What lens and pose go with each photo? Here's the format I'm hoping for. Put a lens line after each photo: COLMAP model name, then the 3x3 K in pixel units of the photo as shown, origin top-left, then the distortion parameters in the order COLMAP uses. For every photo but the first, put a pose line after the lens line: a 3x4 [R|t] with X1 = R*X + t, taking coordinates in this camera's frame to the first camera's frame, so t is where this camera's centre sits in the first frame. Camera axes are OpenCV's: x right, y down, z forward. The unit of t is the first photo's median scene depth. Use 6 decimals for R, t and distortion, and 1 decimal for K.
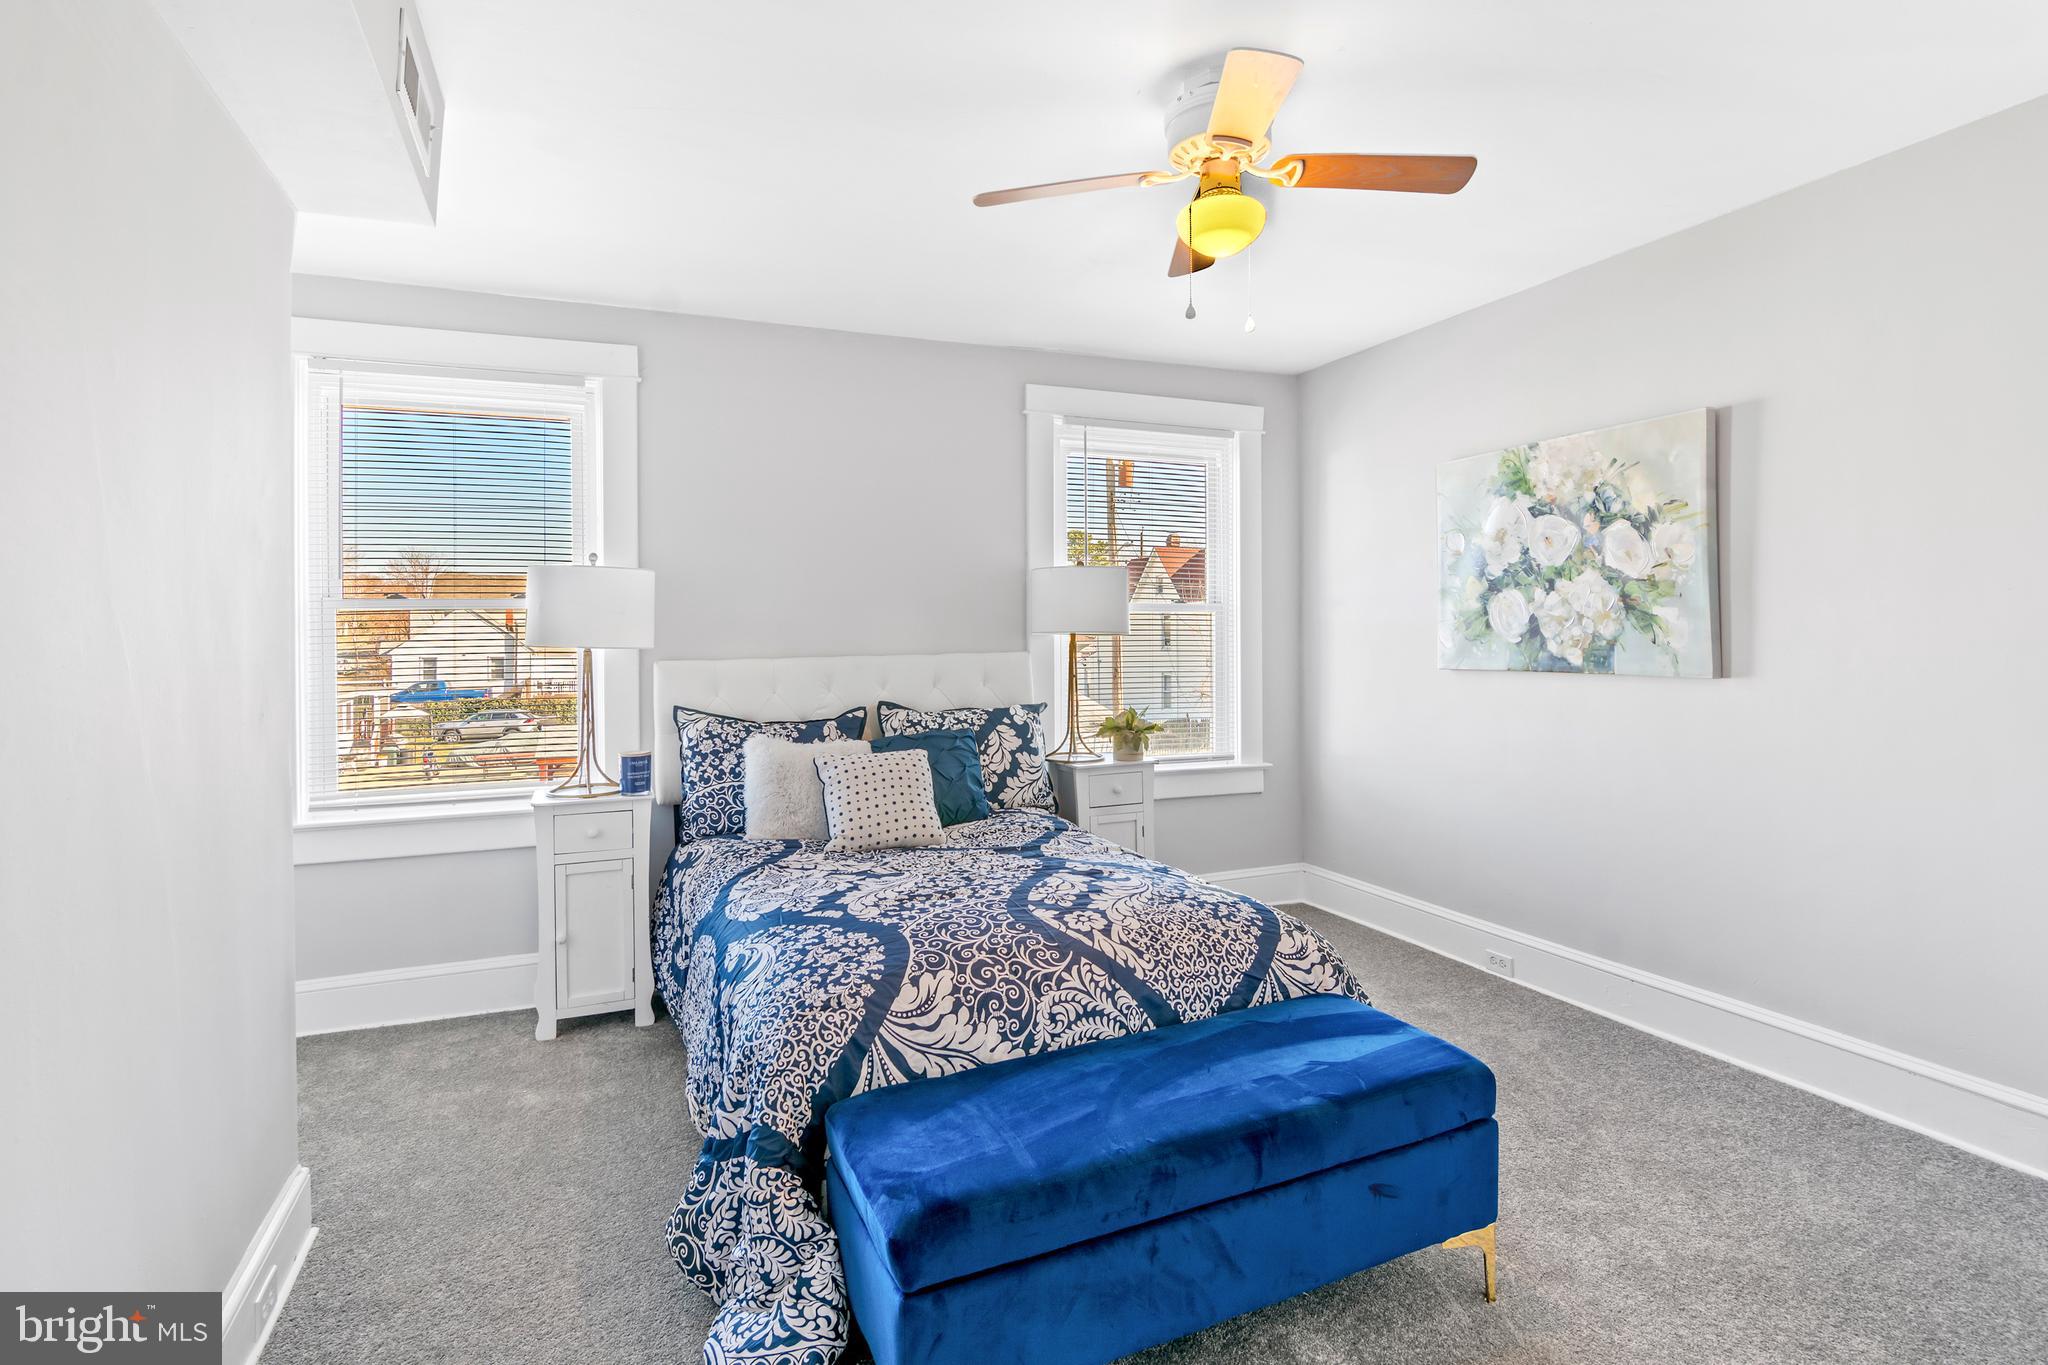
lens RADIAL K [[1022.3, 0, 1019.5], [0, 1022.3, 626.9], [0, 0, 1]] dist [0.004463, -0.007626]
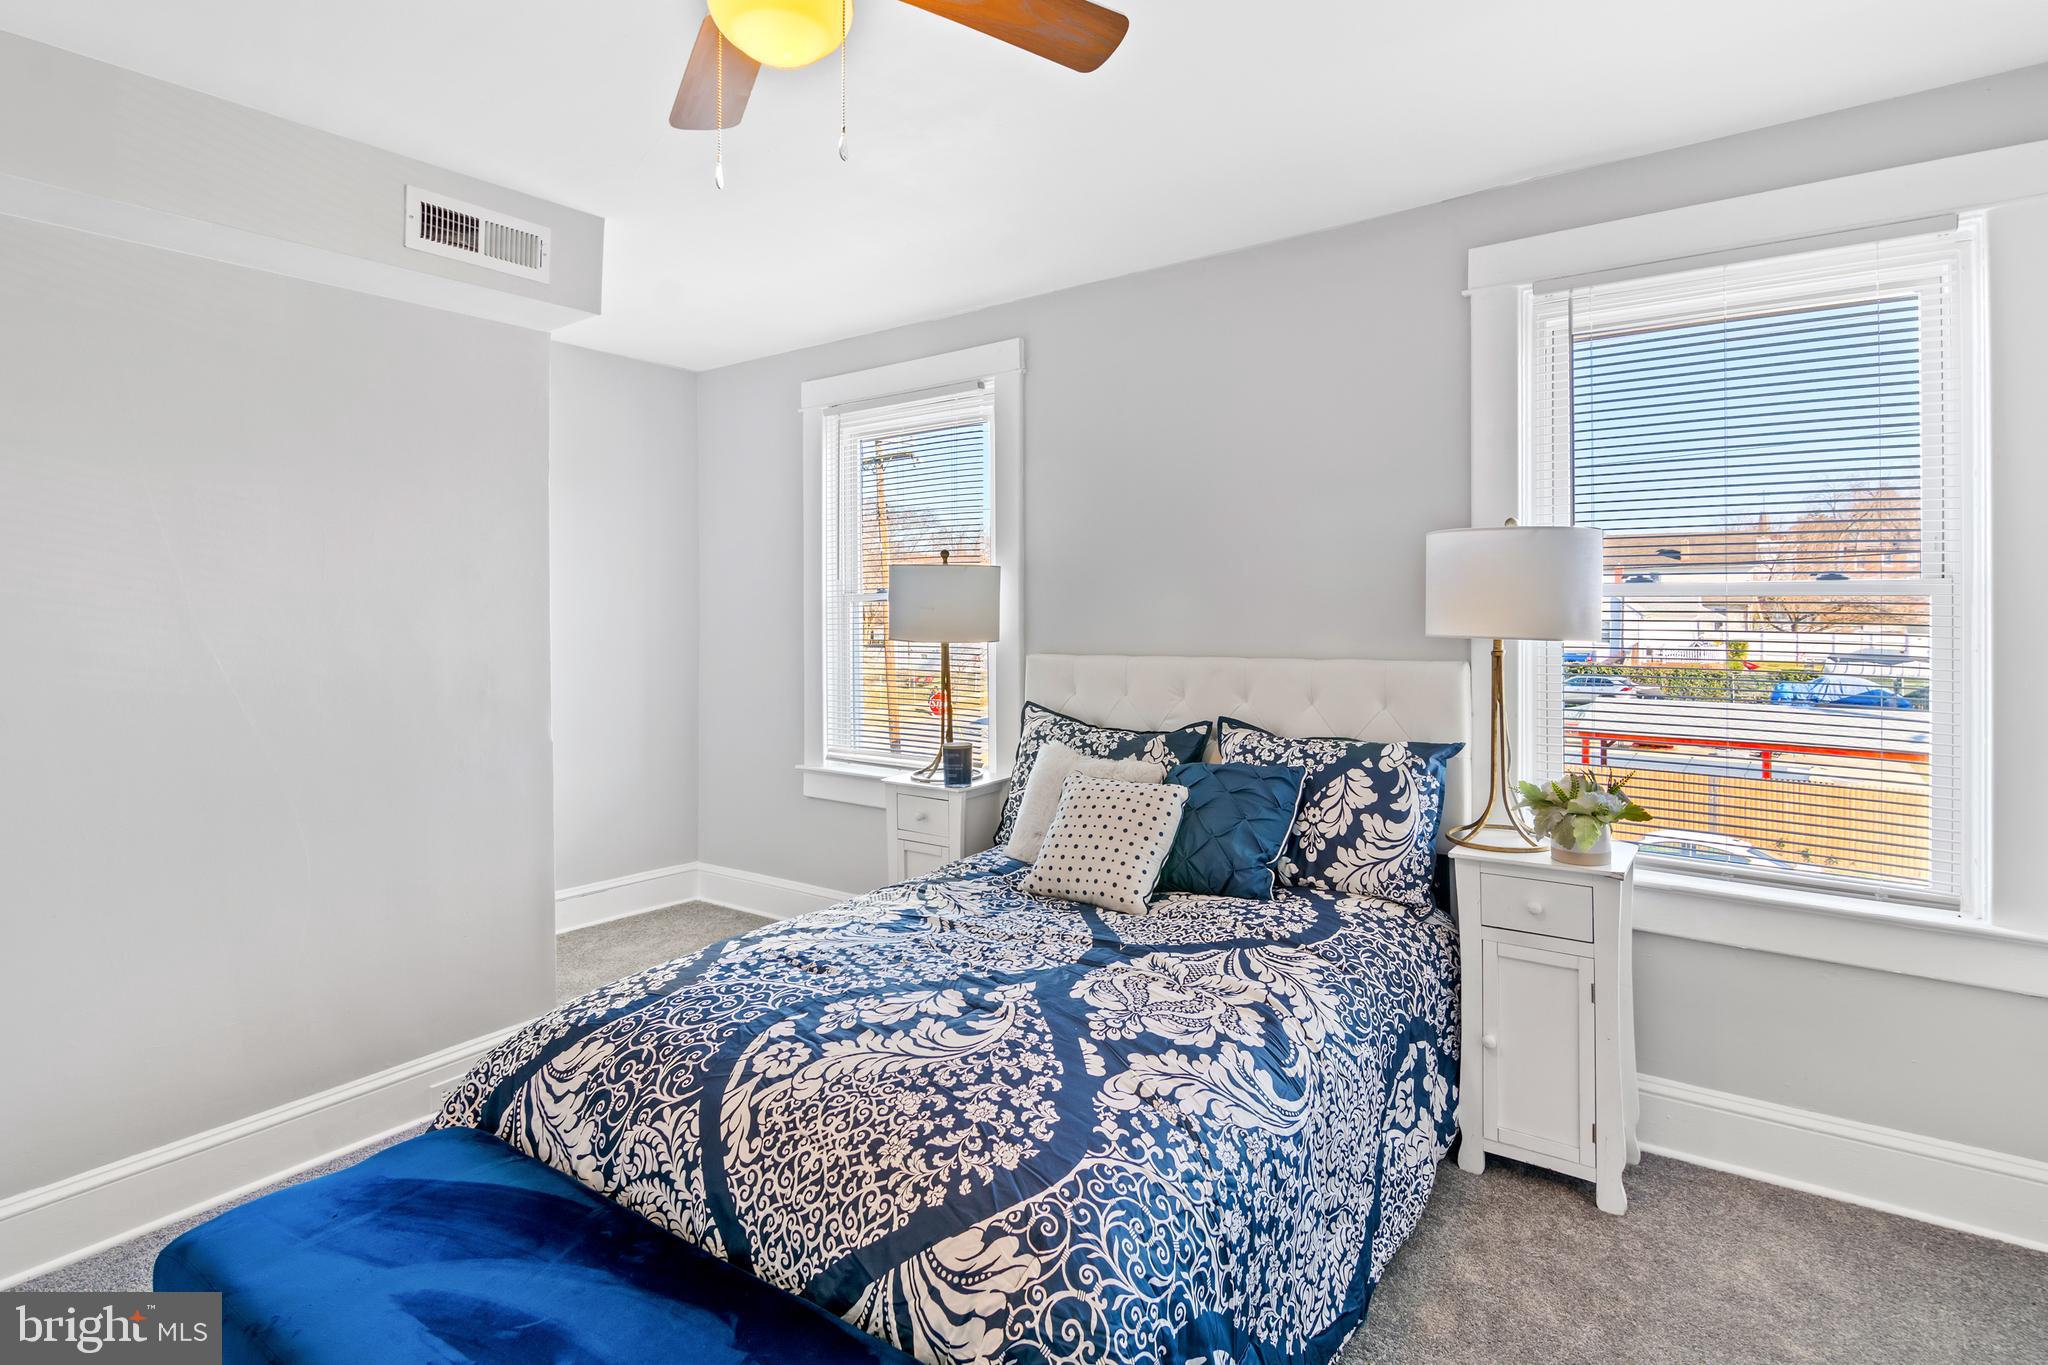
lens RADIAL K [[1024.5, 0, 1018.2], [0, 1024.5, 587.9], [0, 0, 1]] dist [-0.012935, -0.001297]
pose [[0.514834, -0.007699, -0.857255, 0.523790], [0.008135, 0.999959, -0.004095, -0.027724], [0.857251, -0.004865, 0.514875, 0.526398]]
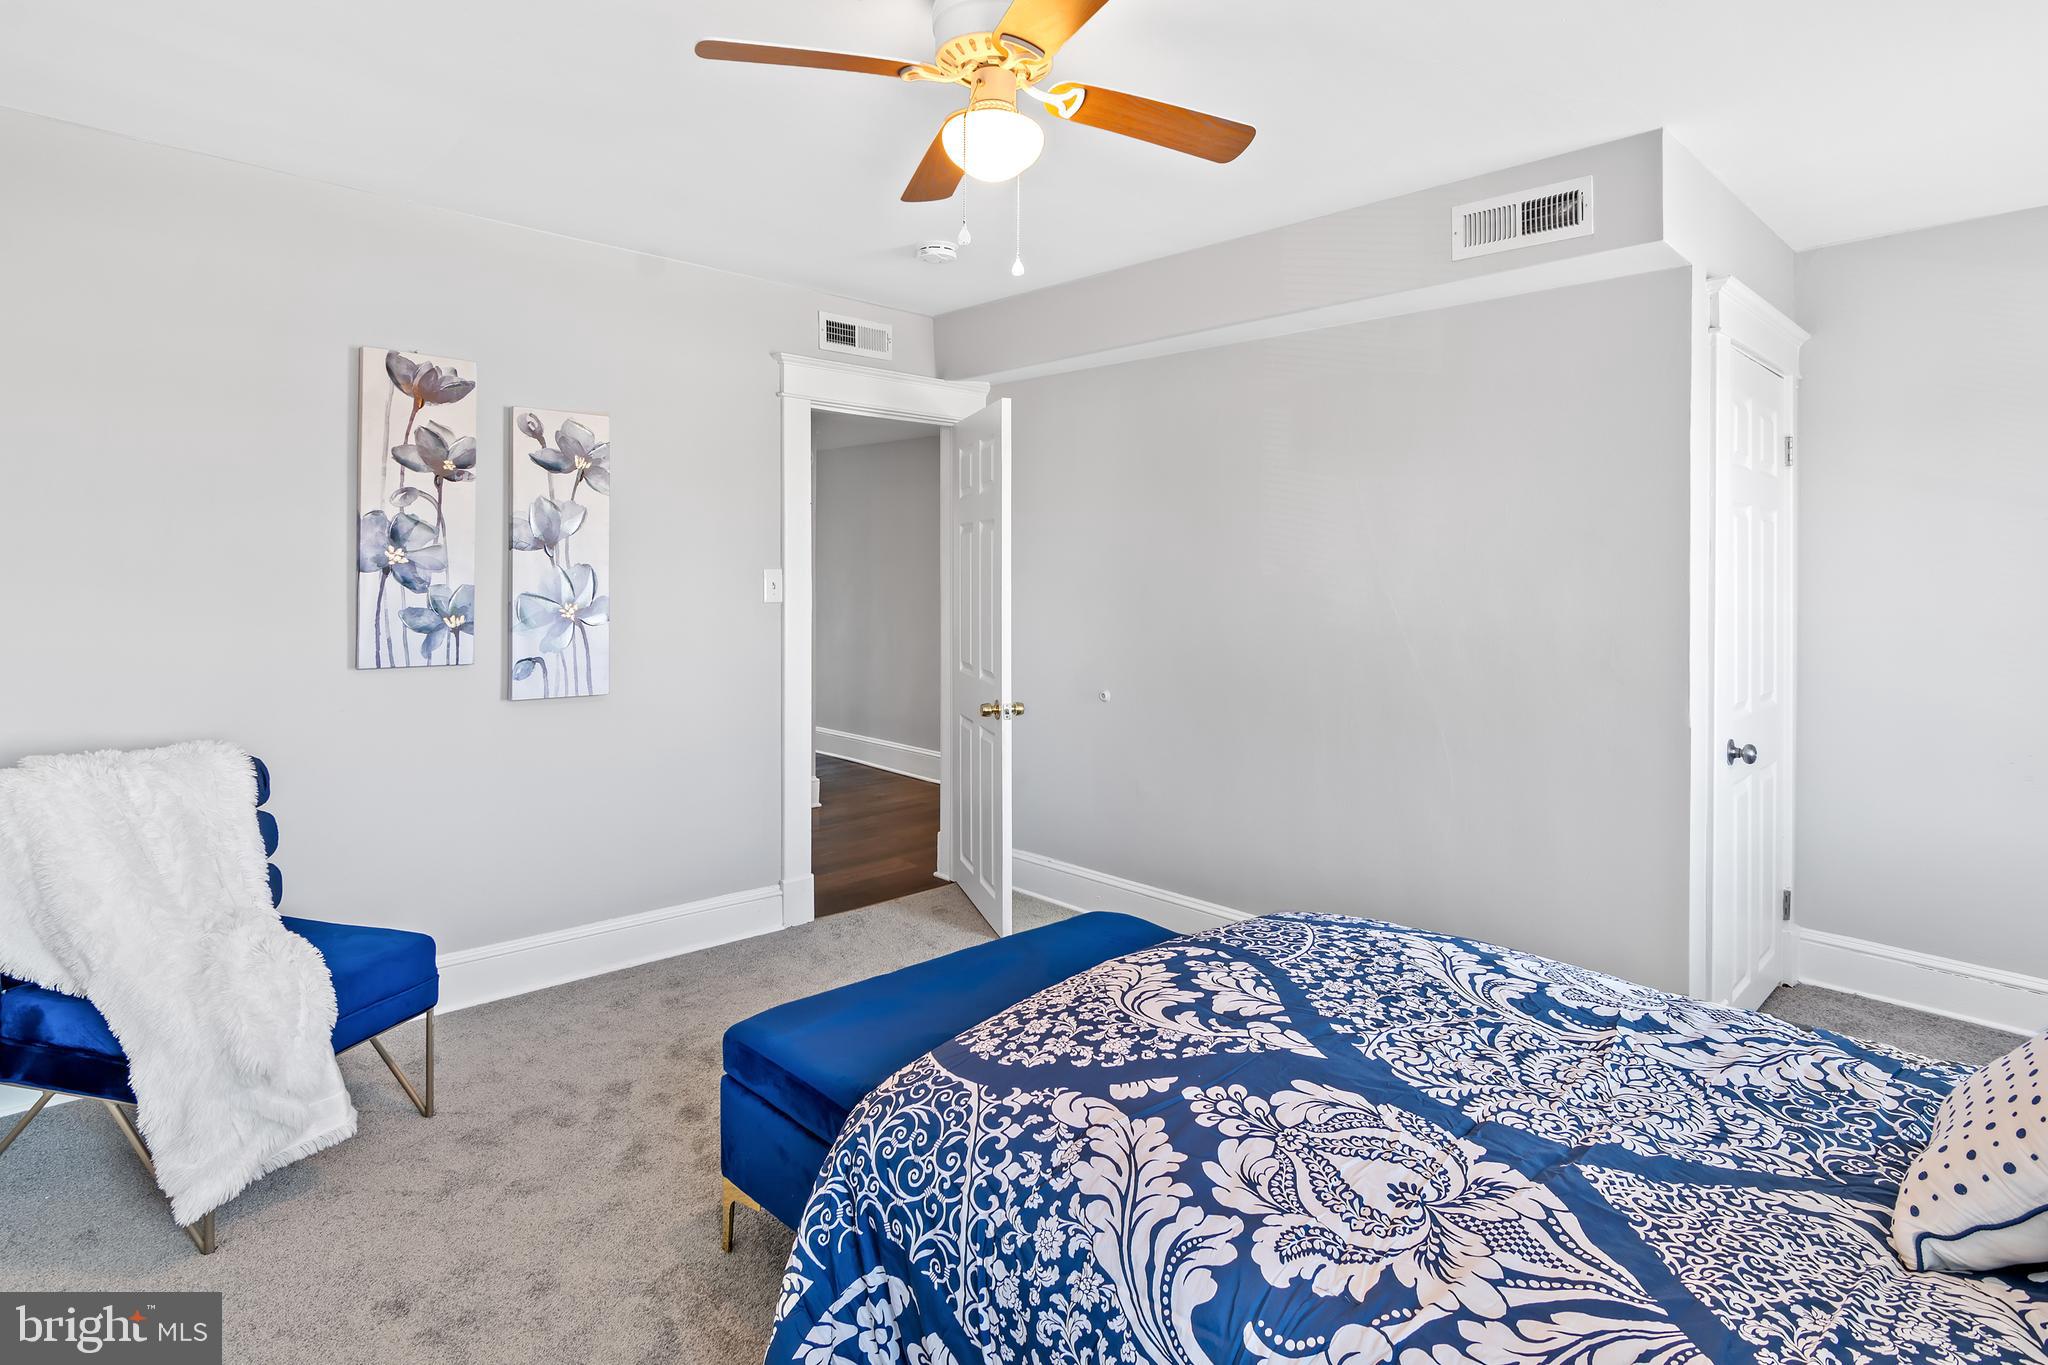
lens RADIAL K [[1064.9, 0, 1017.7], [0, 1064.9, 572.9], [0, 0, 1]] dist [-0.012074, -0.000726]
pose [[-0.931338, 0.000078, -0.364156, 0.330066], [0.000167, 1.000000, -0.000214, -0.020420], [0.364156, -0.000260, -0.931338, 1.208884]]
